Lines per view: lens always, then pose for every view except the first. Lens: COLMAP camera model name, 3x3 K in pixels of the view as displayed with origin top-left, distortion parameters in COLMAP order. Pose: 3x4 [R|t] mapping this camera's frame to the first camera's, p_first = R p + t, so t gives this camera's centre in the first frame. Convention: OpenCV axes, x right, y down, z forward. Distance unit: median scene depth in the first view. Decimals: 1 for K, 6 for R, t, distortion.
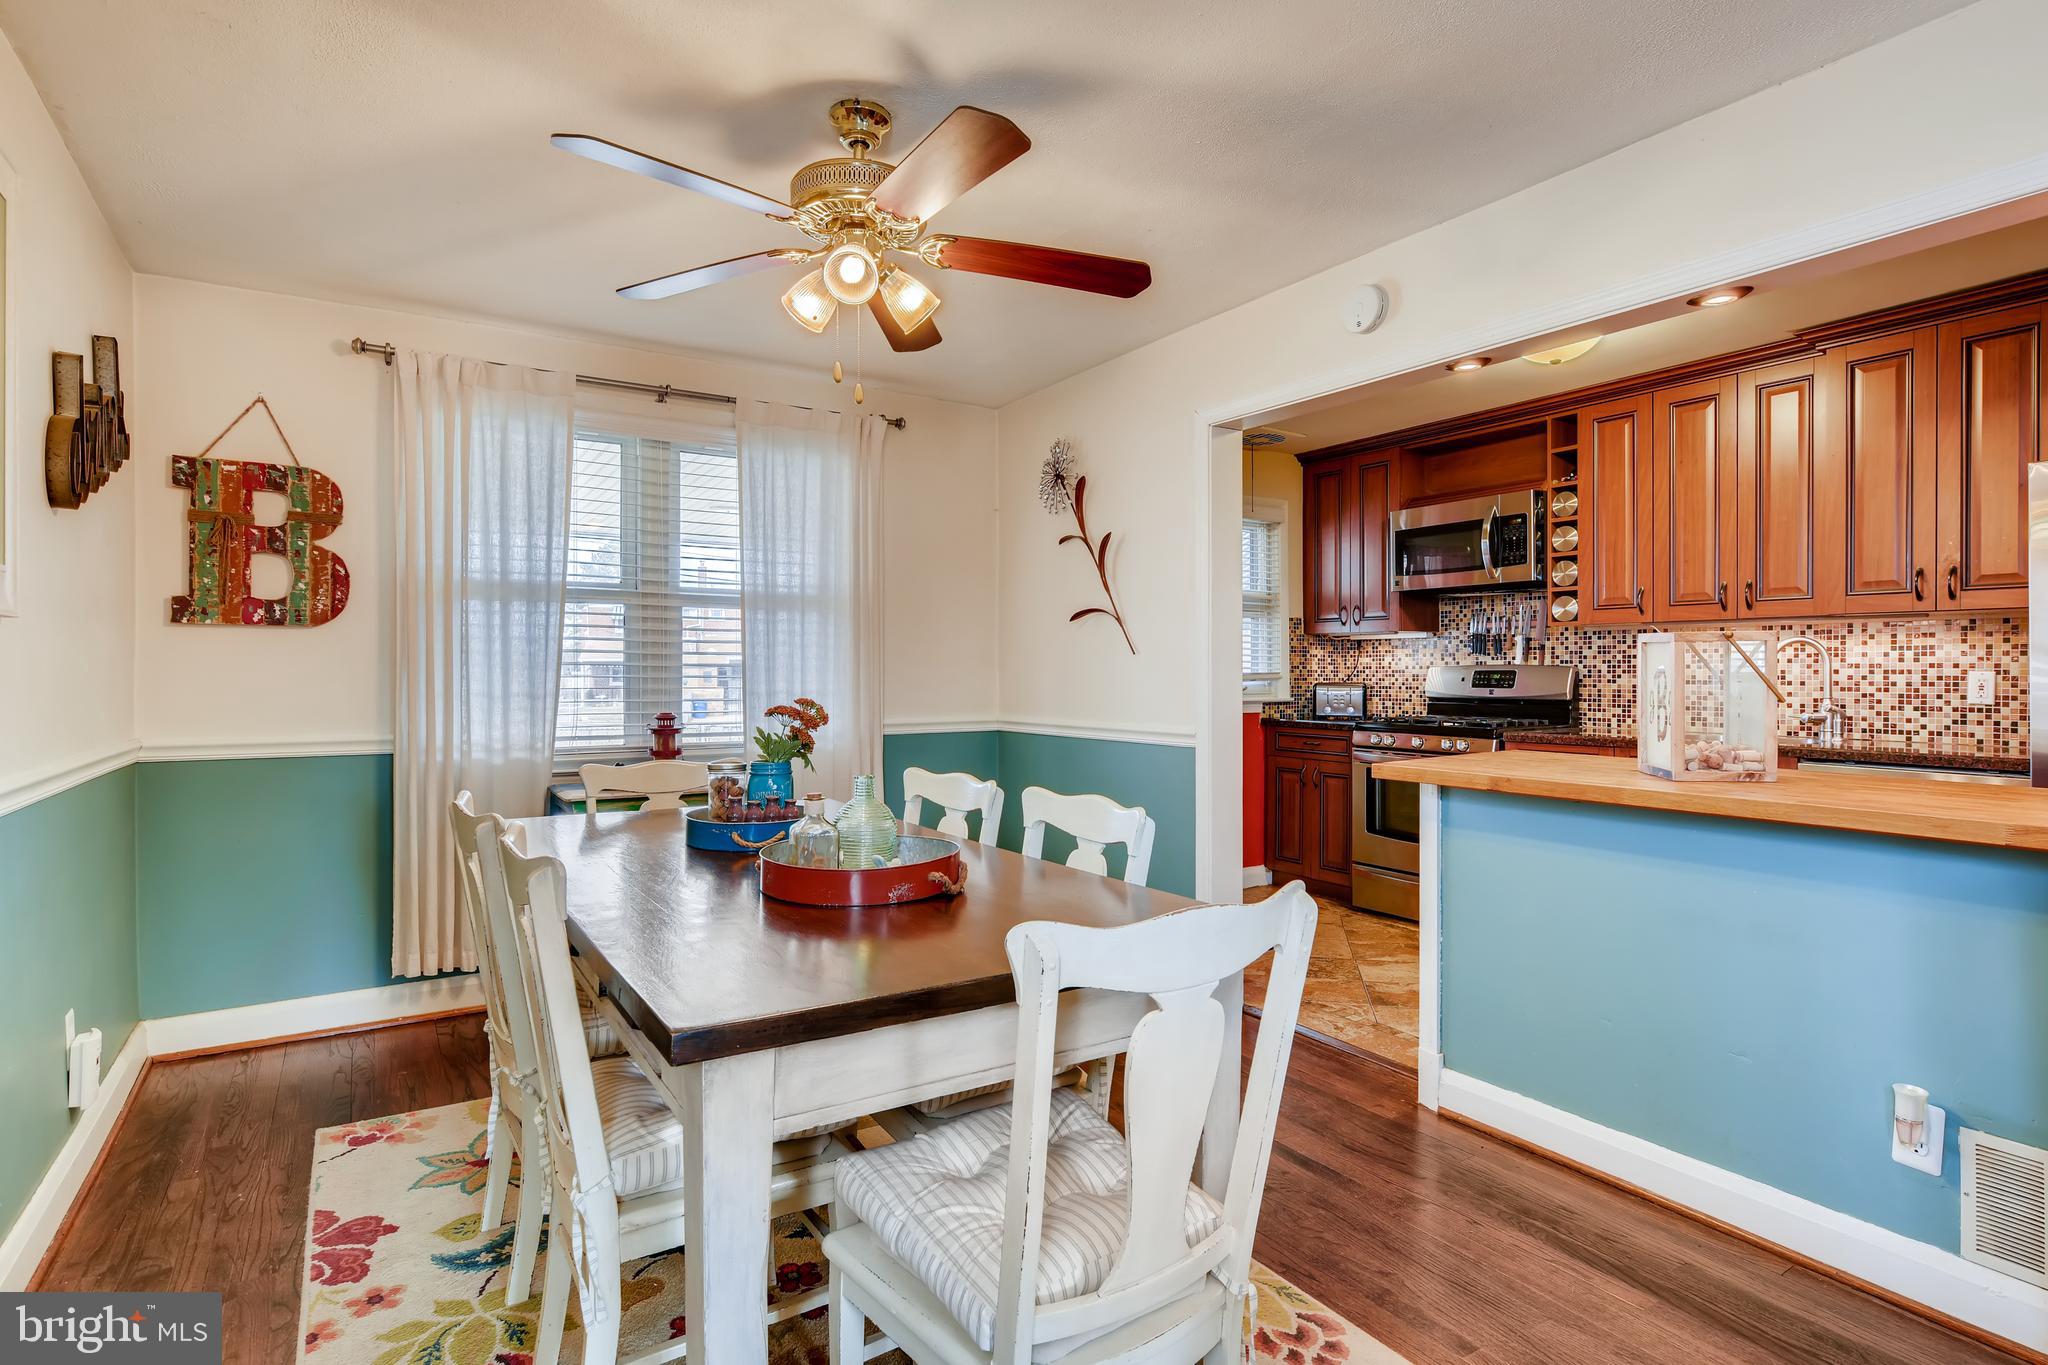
lens RADIAL K [[1041.3, 0, 1024.0], [0, 1041.3, 682.5], [0, 0, 1]] dist [0.000903, 0.000631]
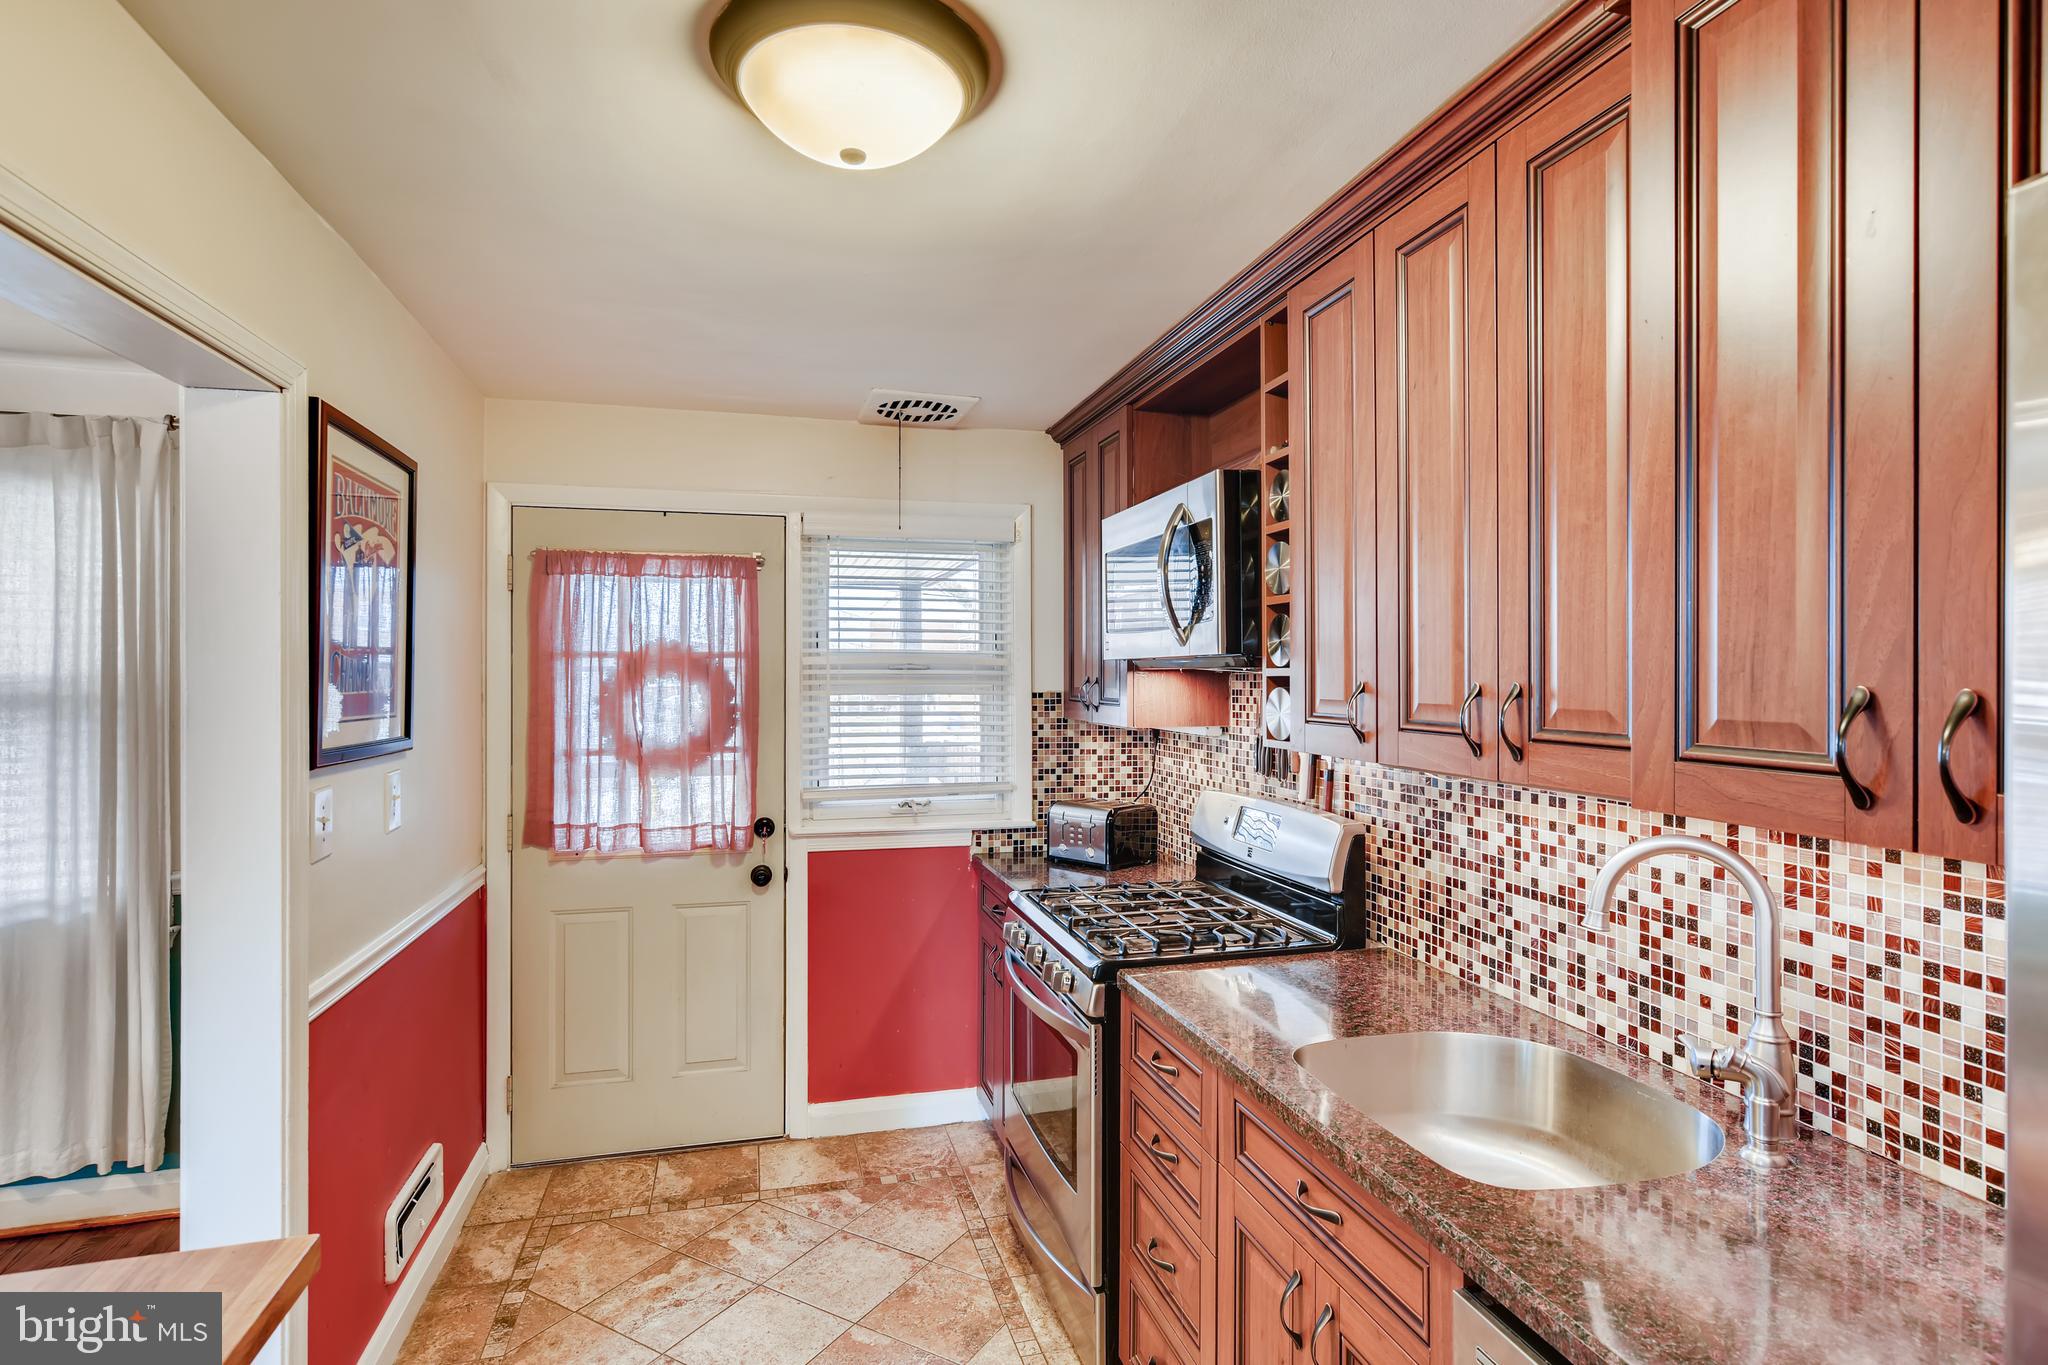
lens RADIAL K [[1041.3, 0, 1024.0], [0, 1041.3, 682.5], [0, 0, 1]] dist [0.000903, 0.000631]
pose [[0.952148, 0.004603, -0.305604, 0.648813], [-0.006150, 0.999973, -0.004101, -0.096624], [0.305577, 0.005785, 0.952150, 0.593465]]
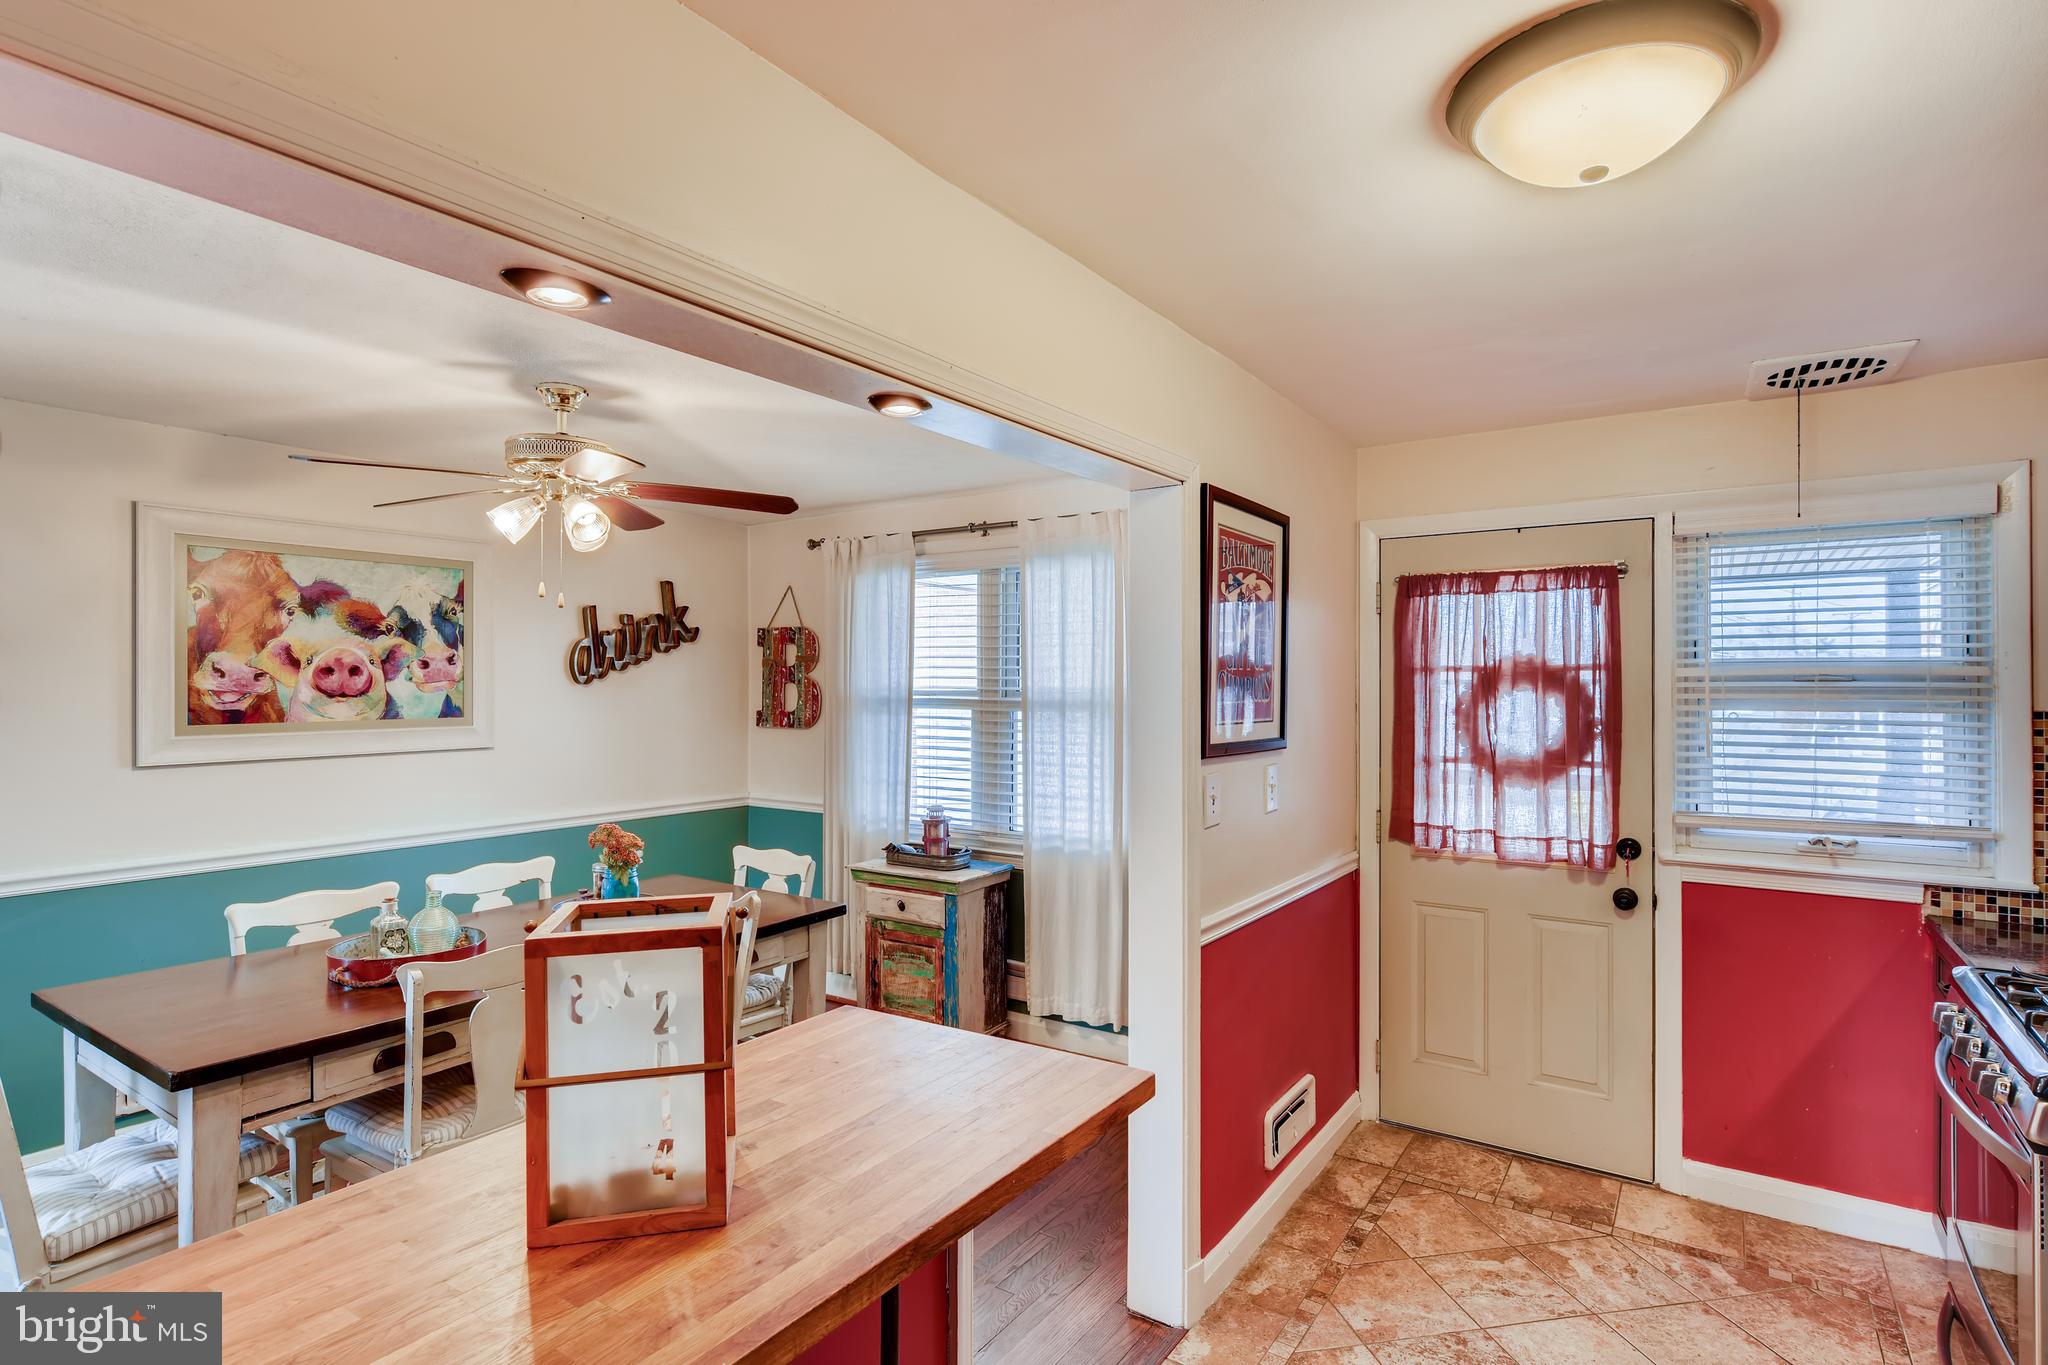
lens RADIAL K [[1026.3, 0, 1024.0], [0, 1026.3, 693.6], [0, 0, 1]] dist [0.001463, 0.001452]
pose [[0.390184, 0.007814, -0.920704, 0.724786], [-0.011856, 0.999924, 0.003462, -0.097608], [0.920661, 0.009565, 0.390246, 0.596721]]
